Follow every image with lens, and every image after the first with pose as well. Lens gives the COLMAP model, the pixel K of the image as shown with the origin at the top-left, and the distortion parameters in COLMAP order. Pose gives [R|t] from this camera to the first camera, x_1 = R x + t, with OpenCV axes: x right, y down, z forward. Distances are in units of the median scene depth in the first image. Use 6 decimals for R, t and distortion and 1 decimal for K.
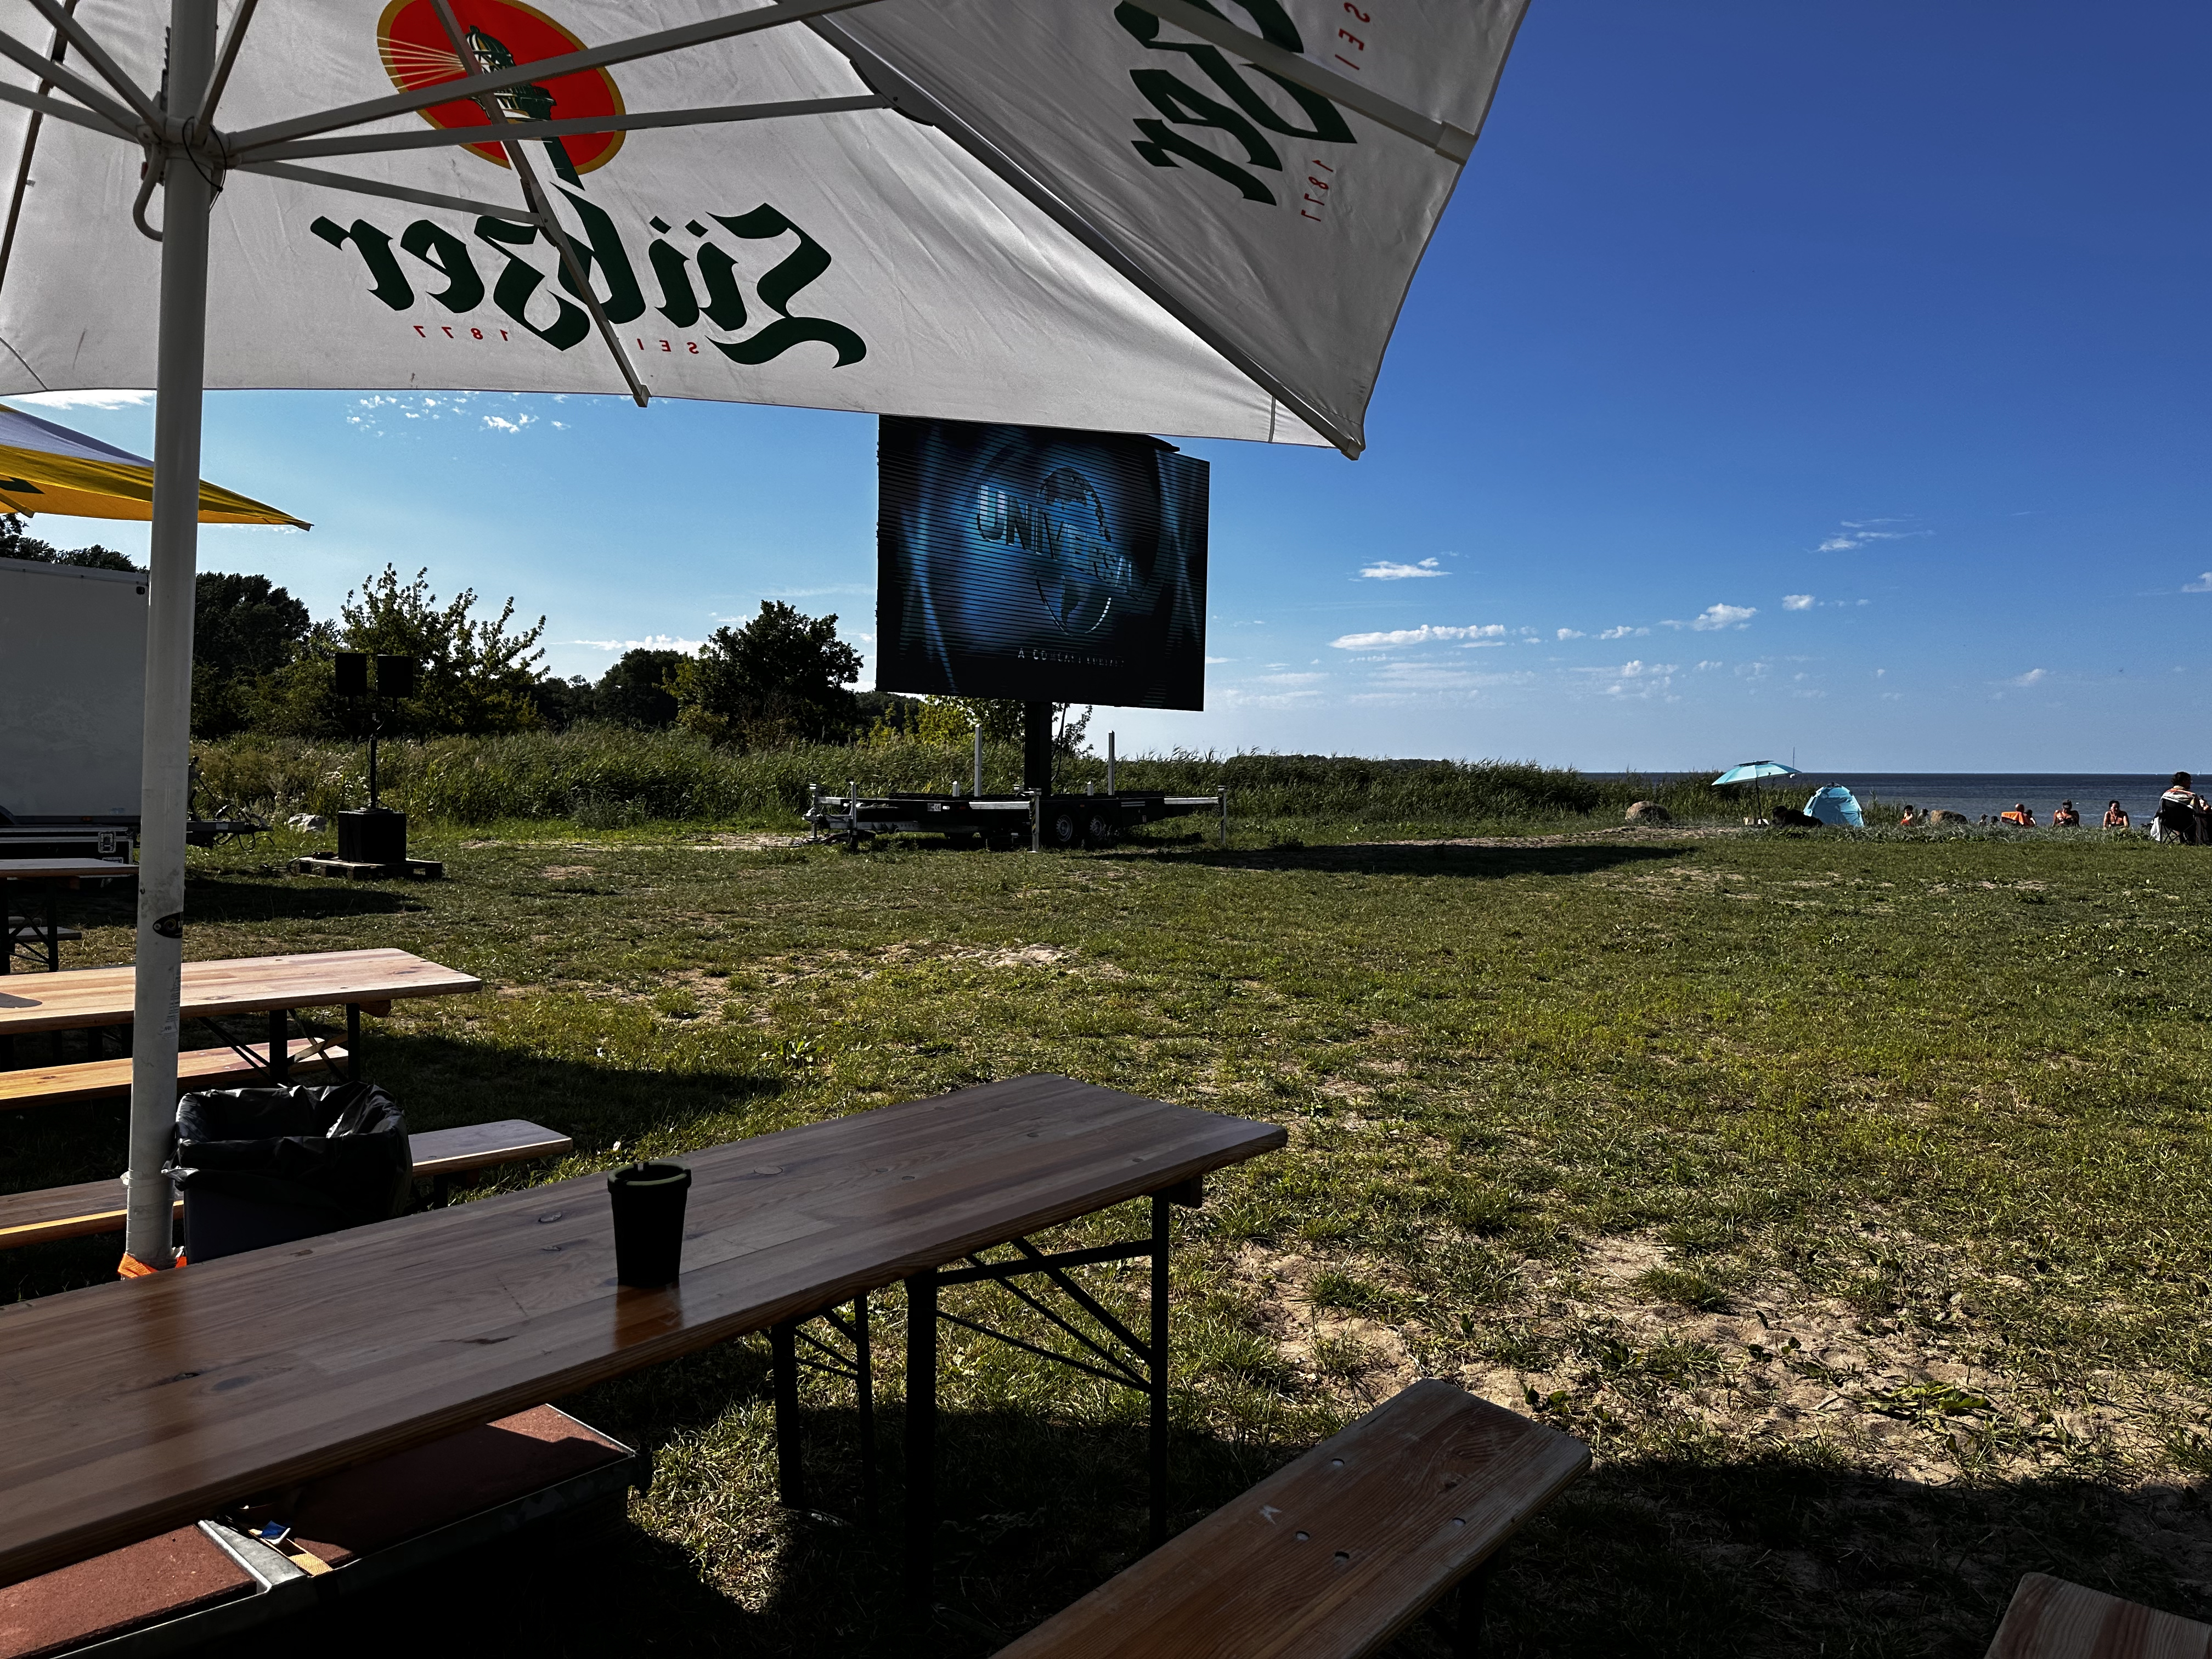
lens RADIAL K [[1523.2, 0, 1106.0], [0, 1523.2, 829.5], [0, 0, 1]] dist [0.079743, -0.093994]
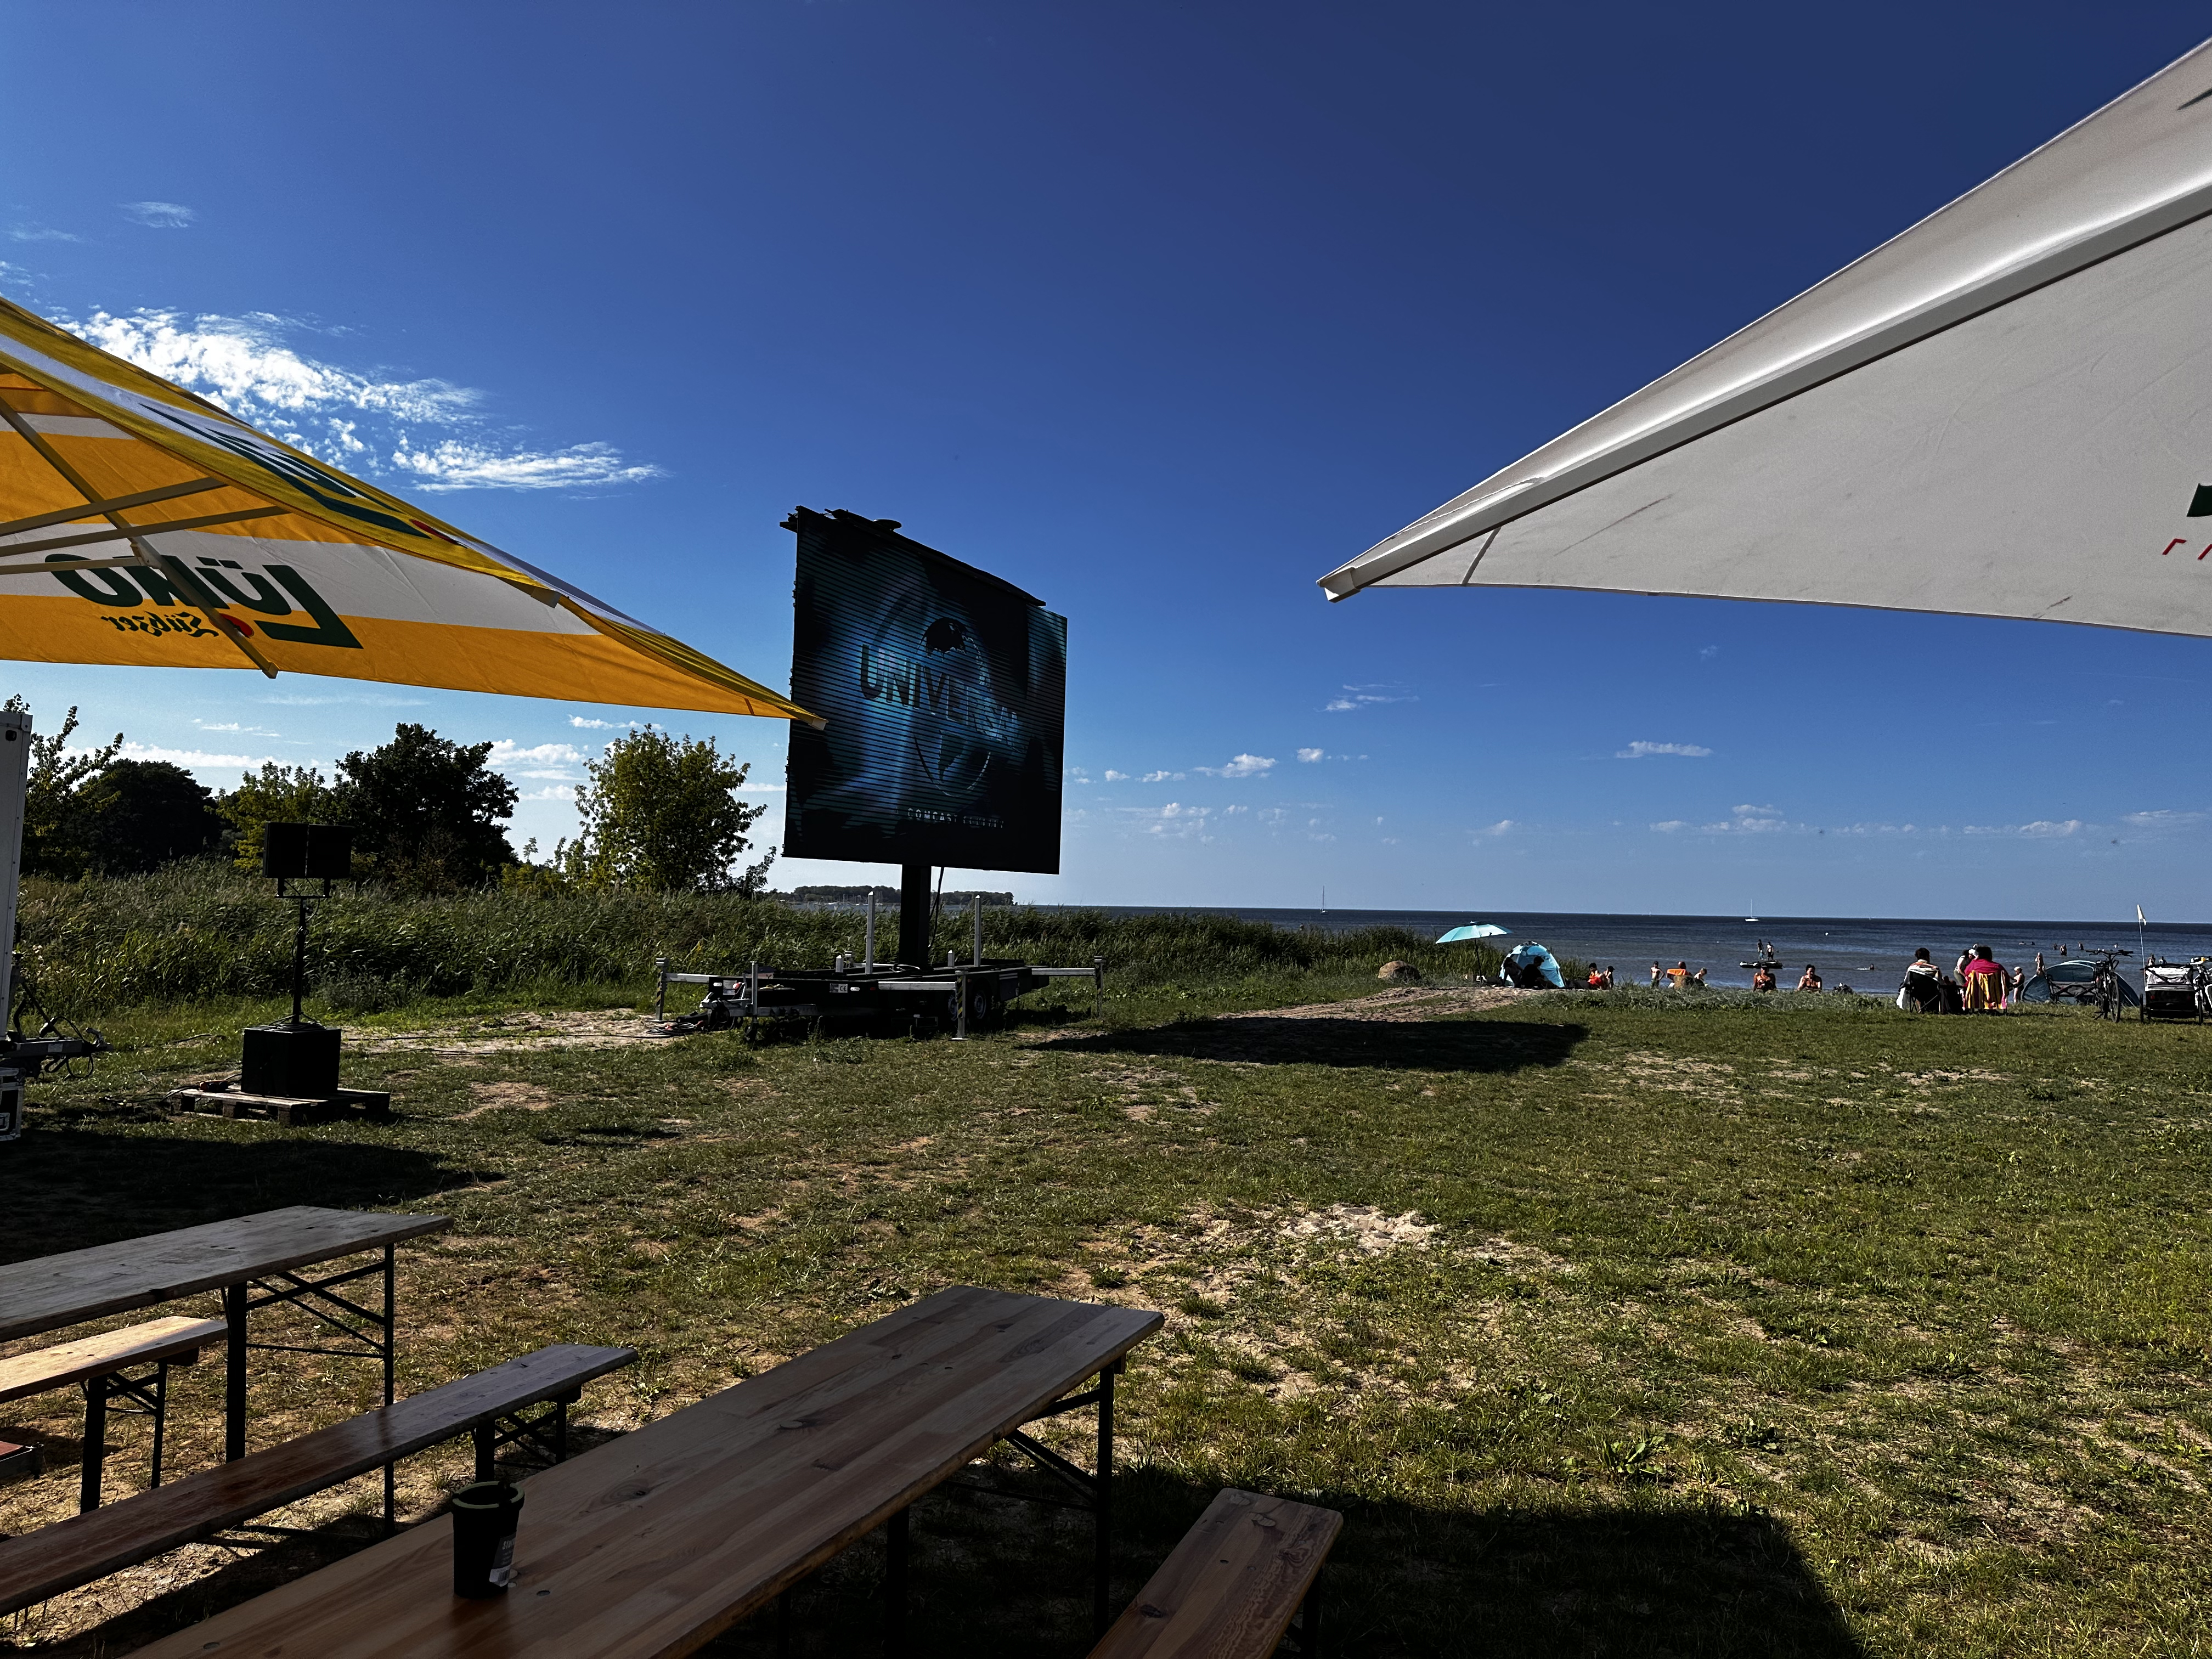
lens RADIAL K [[1523.2, 0, 1106.0], [0, 1523.2, 829.5], [0, 0, 1]] dist [0.079743, -0.093994]
pose [[0.961031, 0.023191, 0.275466, -0.169295], [0.000808, 0.996235, -0.086690, -0.023676], [-0.276439, 0.083534, 0.957394, 0.084572]]
